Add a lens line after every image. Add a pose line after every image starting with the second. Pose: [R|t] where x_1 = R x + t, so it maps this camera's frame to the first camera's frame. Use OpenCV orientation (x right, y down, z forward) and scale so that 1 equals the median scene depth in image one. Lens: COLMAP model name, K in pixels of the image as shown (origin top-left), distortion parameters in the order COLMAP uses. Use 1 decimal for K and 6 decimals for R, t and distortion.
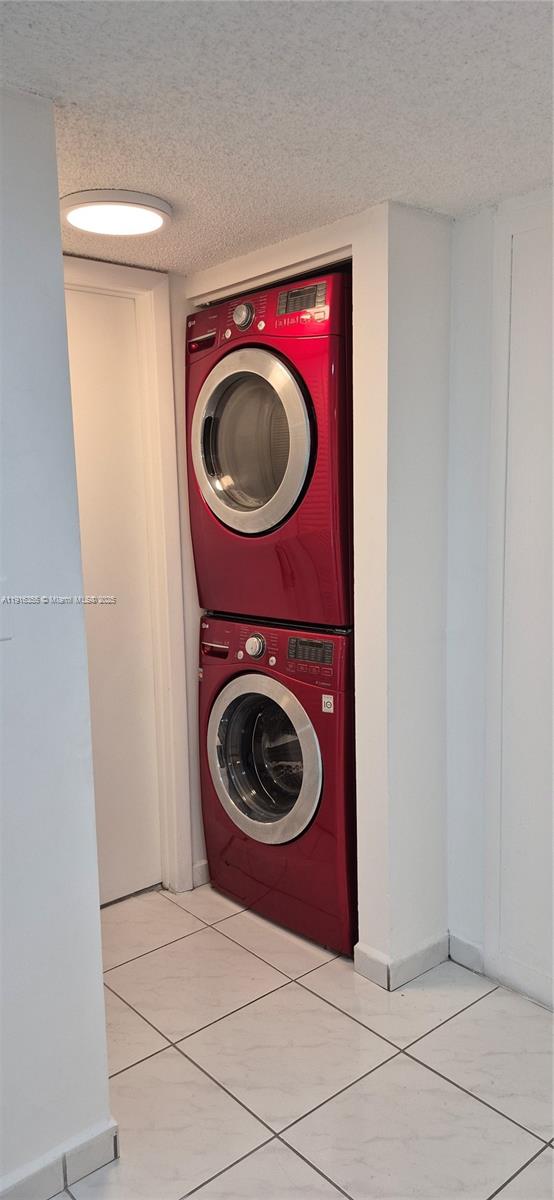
lens RADIAL K [[843.0, 0, 278.7], [0, 843.0, 618.3], [0, 0, 1]] dist [0.085769, -0.072778]
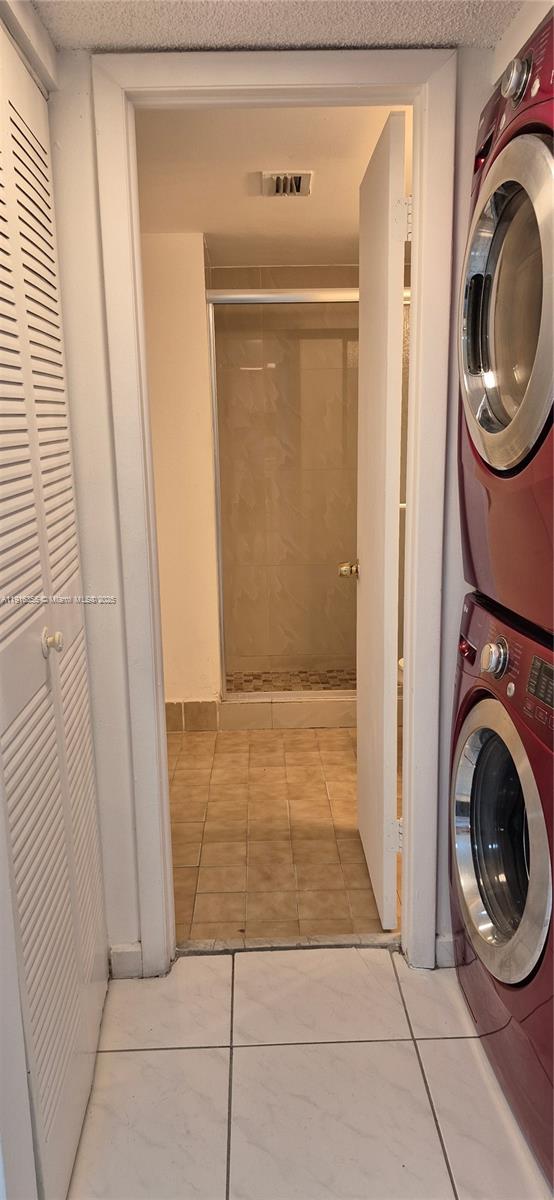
lens RADIAL K [[839.3, 0, 268.4], [0, 839.3, 607.5], [0, 0, 1]] dist [0.073463, -0.092227]
pose [[0.773780, 0.144061, -0.616855, 0.222901], [-0.092387, 0.989049, 0.115095, -0.059835], [0.626681, -0.032069, 0.778616, 0.441388]]
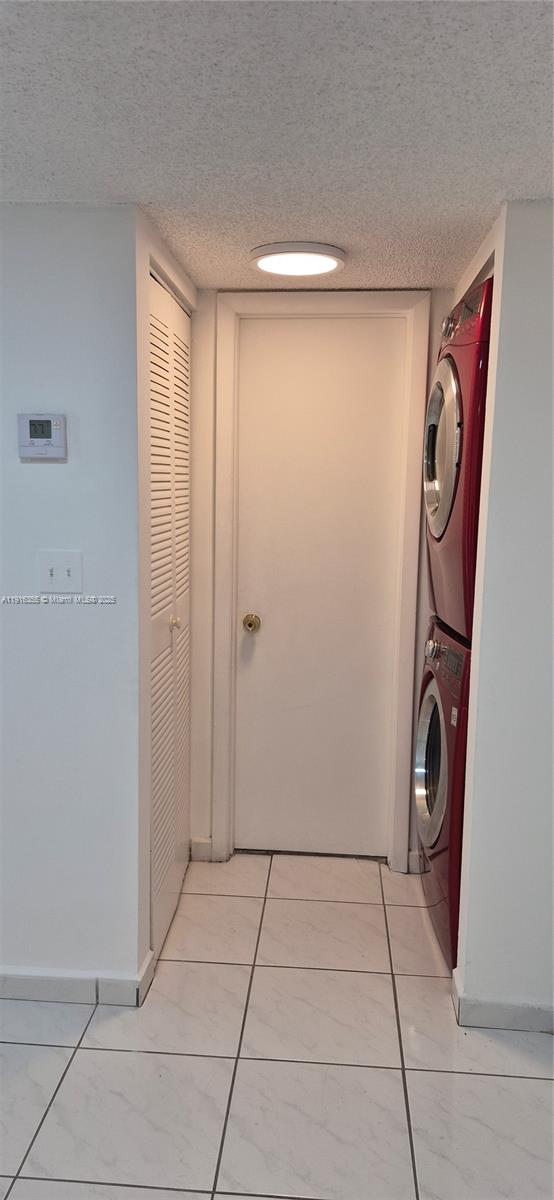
lens RADIAL K [[839.3, 0, 268.4], [0, 839.3, 607.5], [0, 0, 1]] dist [0.073463, -0.092227]
pose [[0.703984, 0.135414, -0.697187, 0.552870], [-0.138260, 0.989004, 0.052485, -0.043909], [0.696628, 0.059445, 0.714966, 0.137766]]
